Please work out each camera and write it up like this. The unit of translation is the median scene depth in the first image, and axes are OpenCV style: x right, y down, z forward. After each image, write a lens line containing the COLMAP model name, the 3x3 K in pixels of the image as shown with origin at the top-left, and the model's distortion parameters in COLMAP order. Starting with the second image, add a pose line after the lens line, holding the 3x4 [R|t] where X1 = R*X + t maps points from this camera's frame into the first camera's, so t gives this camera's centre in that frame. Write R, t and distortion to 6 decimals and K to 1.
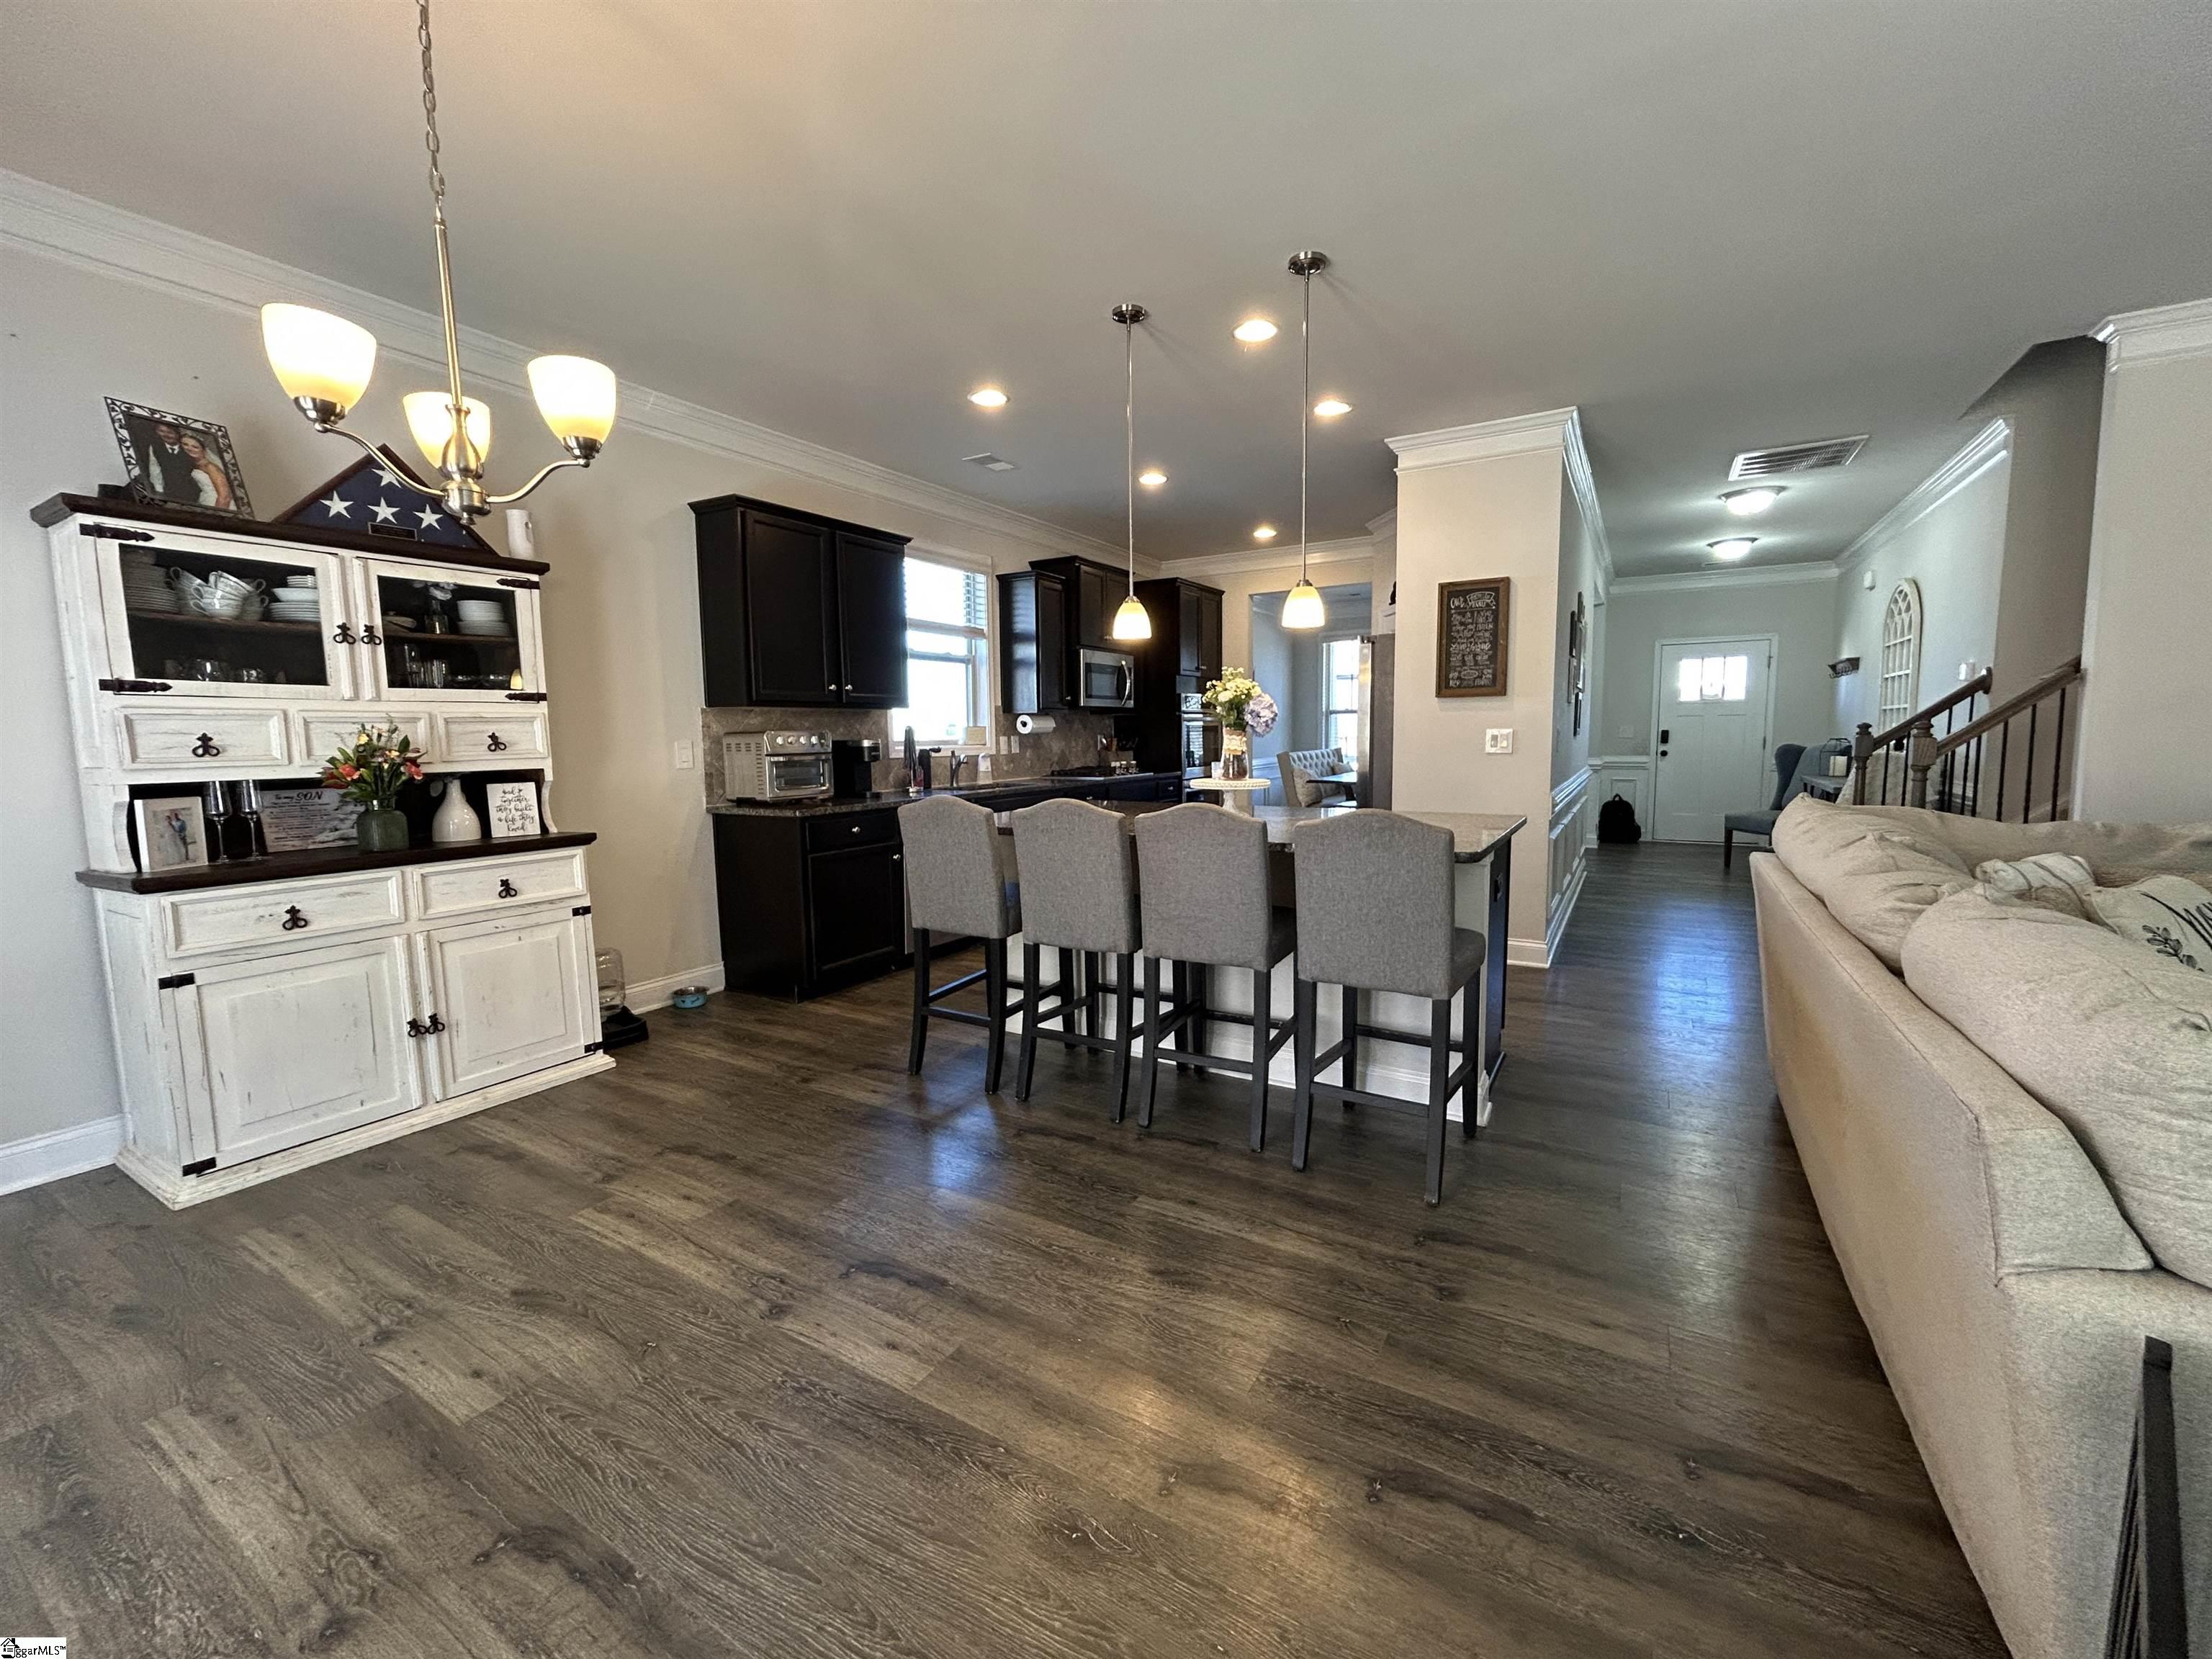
lens RADIAL K [[895.3, 0, 1111.7], [0, 895.3, 828.1], [0, 0, 1]] dist [-0.008395, -0.000237]
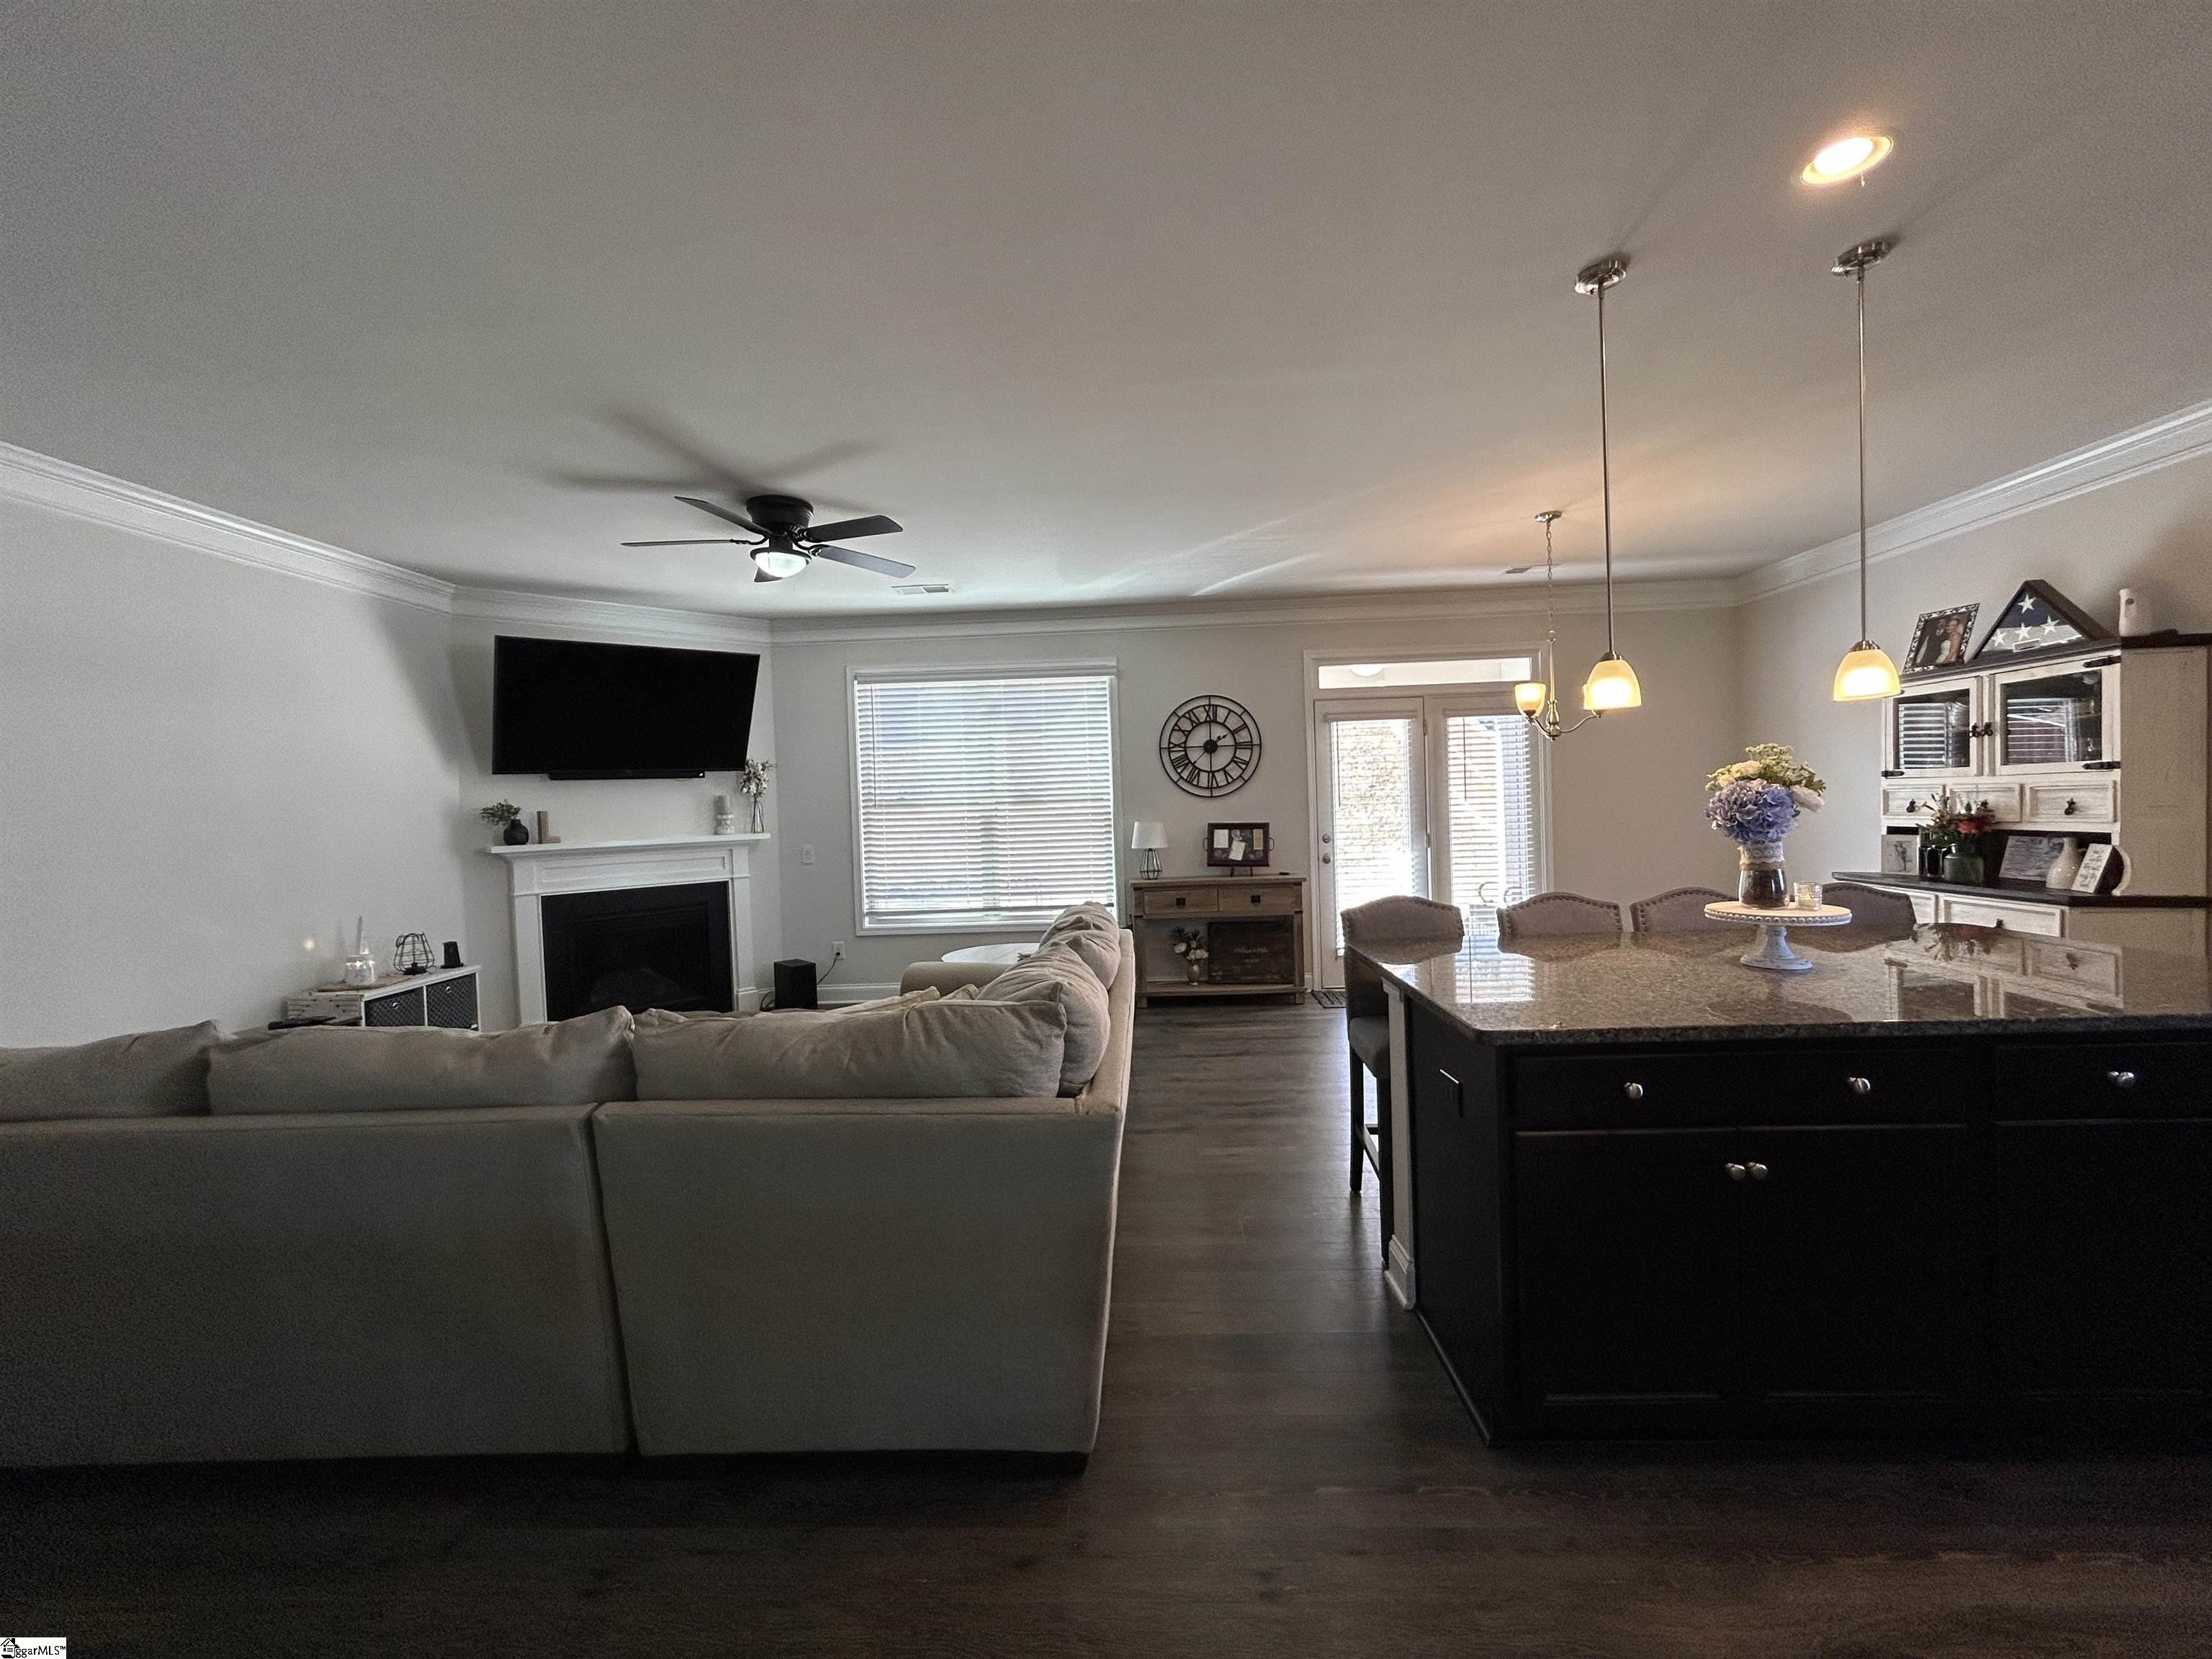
lens RADIAL K [[895.3, 0, 1105.8], [0, 895.3, 831.6], [0, 0, 1]] dist [-0.008395, -0.000237]
pose [[-0.882160, 0.062257, -0.466817, 0.990844], [0.002623, 0.991858, 0.127323, -0.226145], [0.470943, 0.111095, -0.875140, 1.501016]]
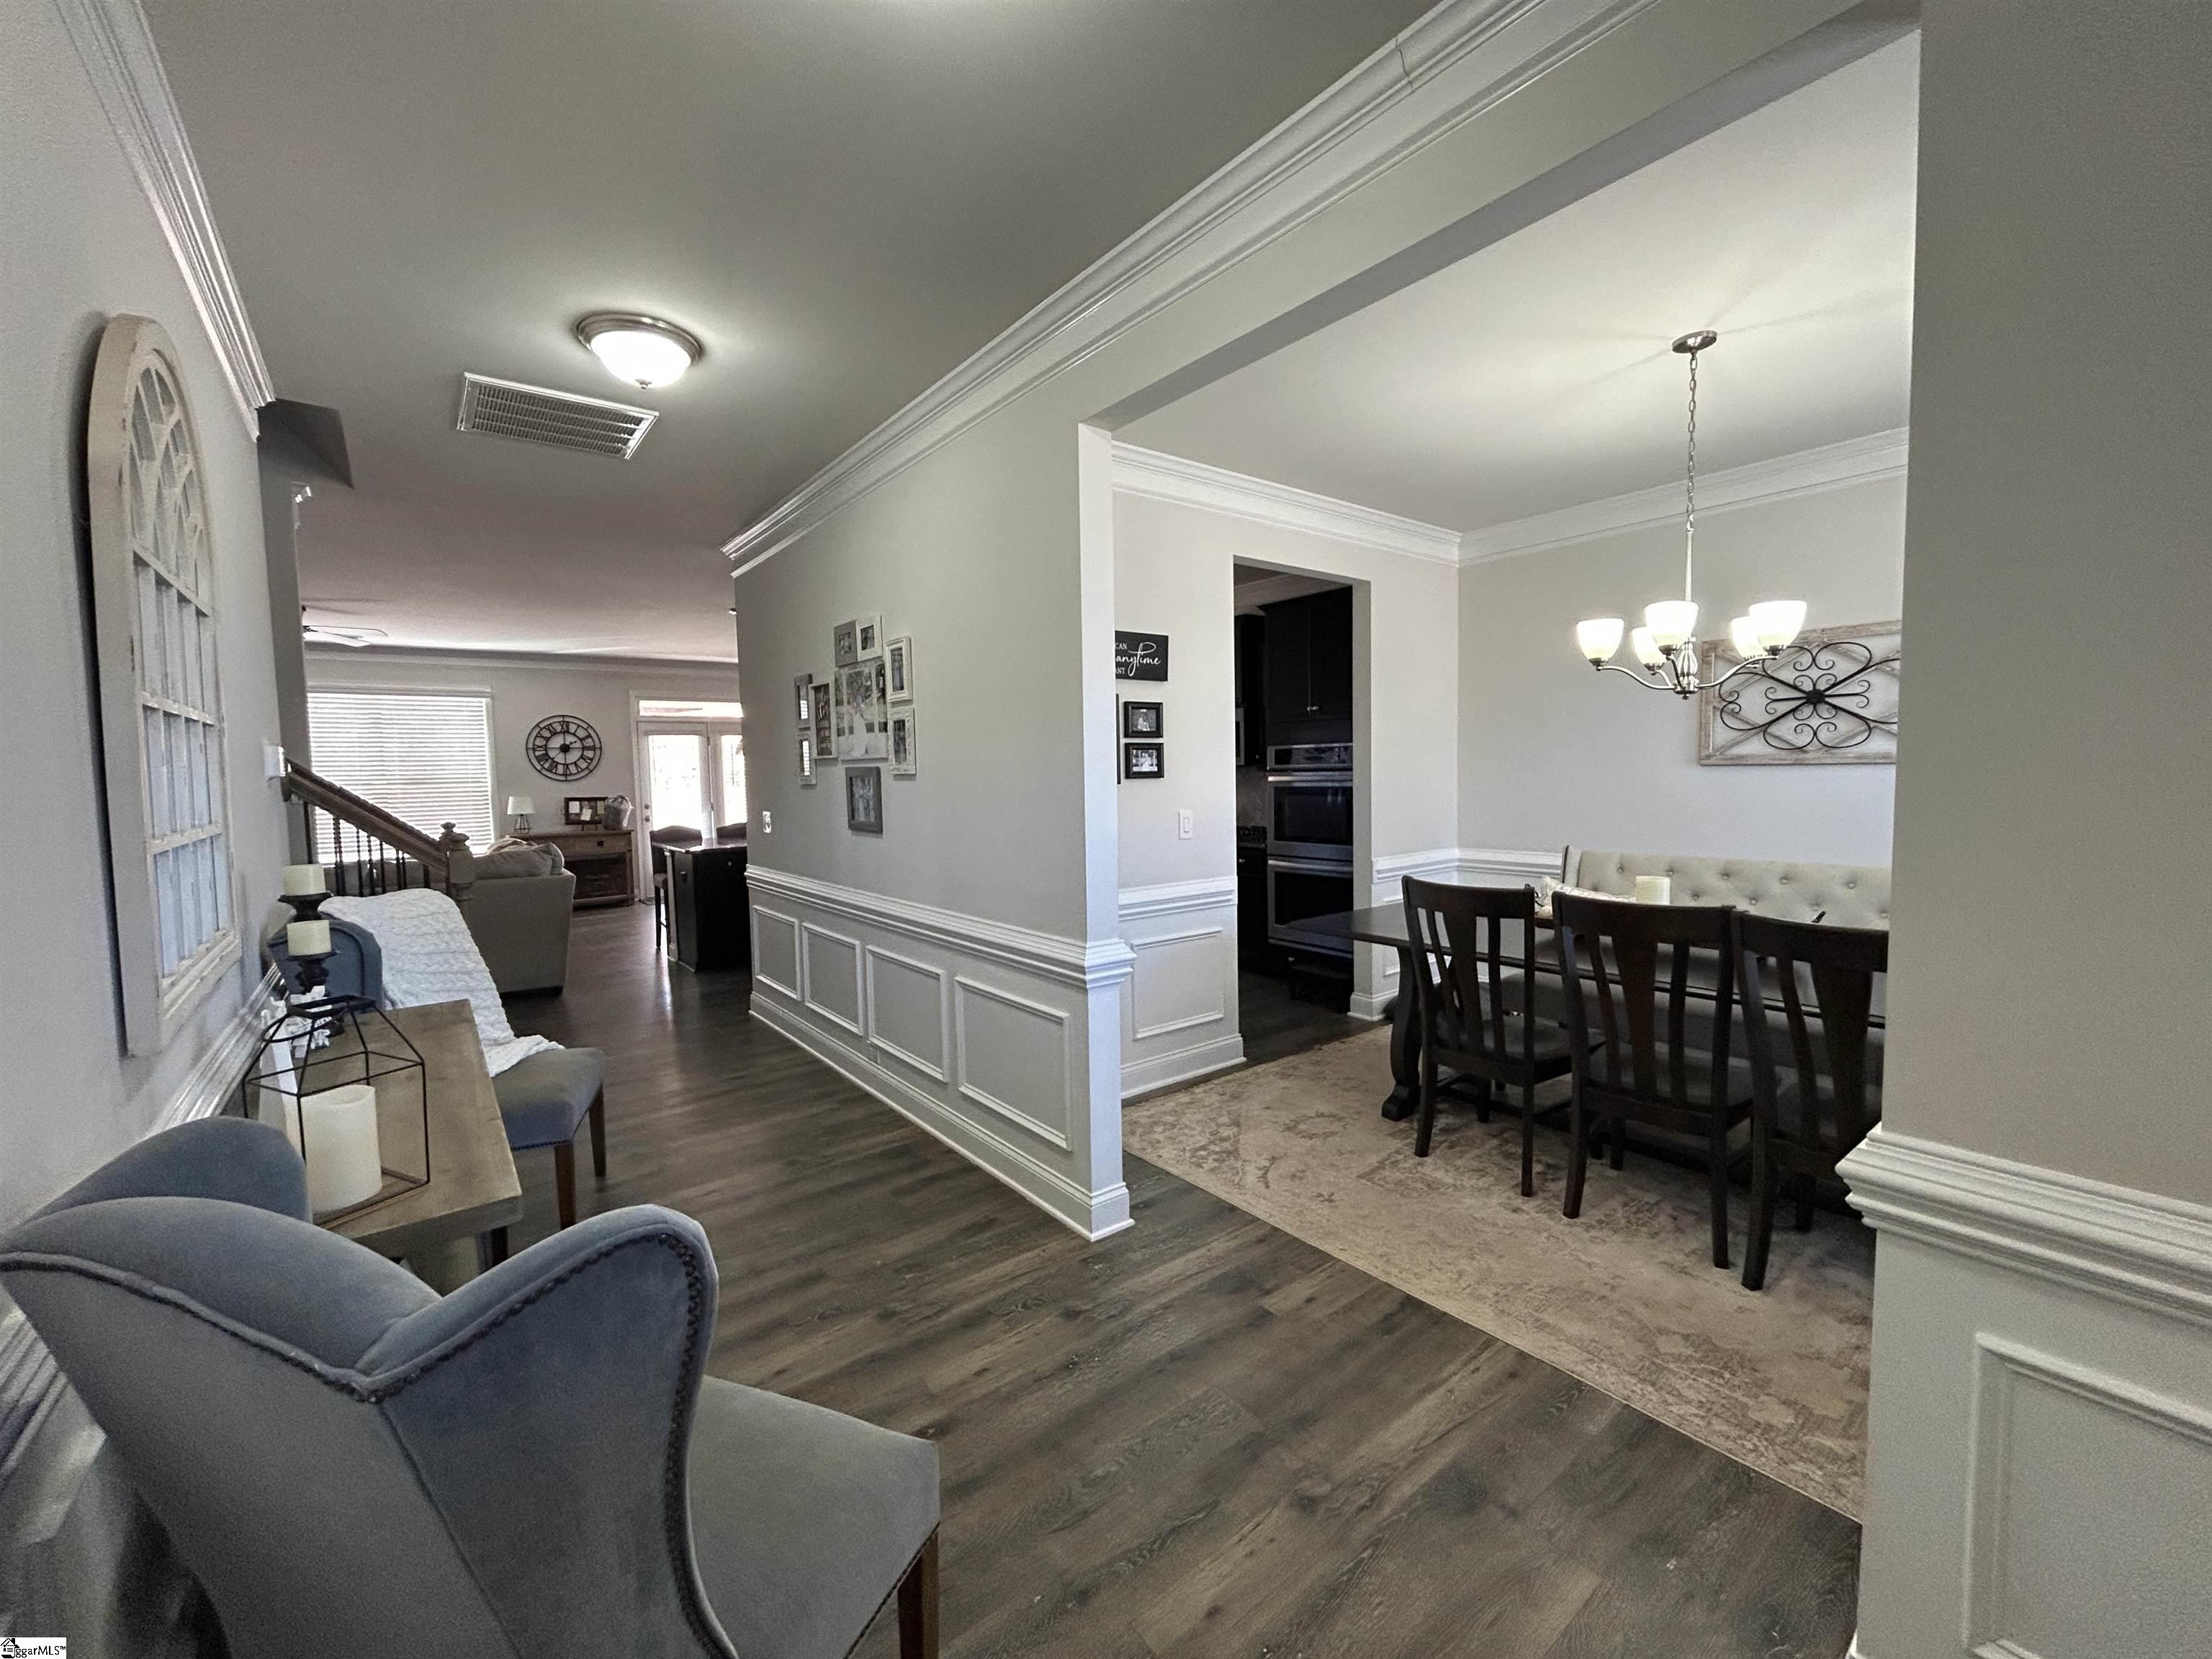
lens RADIAL K [[895.3, 0, 1099.0], [0, 895.3, 823.4], [0, 0, 1]] dist [-0.008395, -0.000237]
pose [[-0.374519, 0.083697, -0.923434, 2.392298], [-0.067993, 0.990757, 0.117375, -0.448303], [0.924723, 0.106747, -0.365366, 3.141519]]
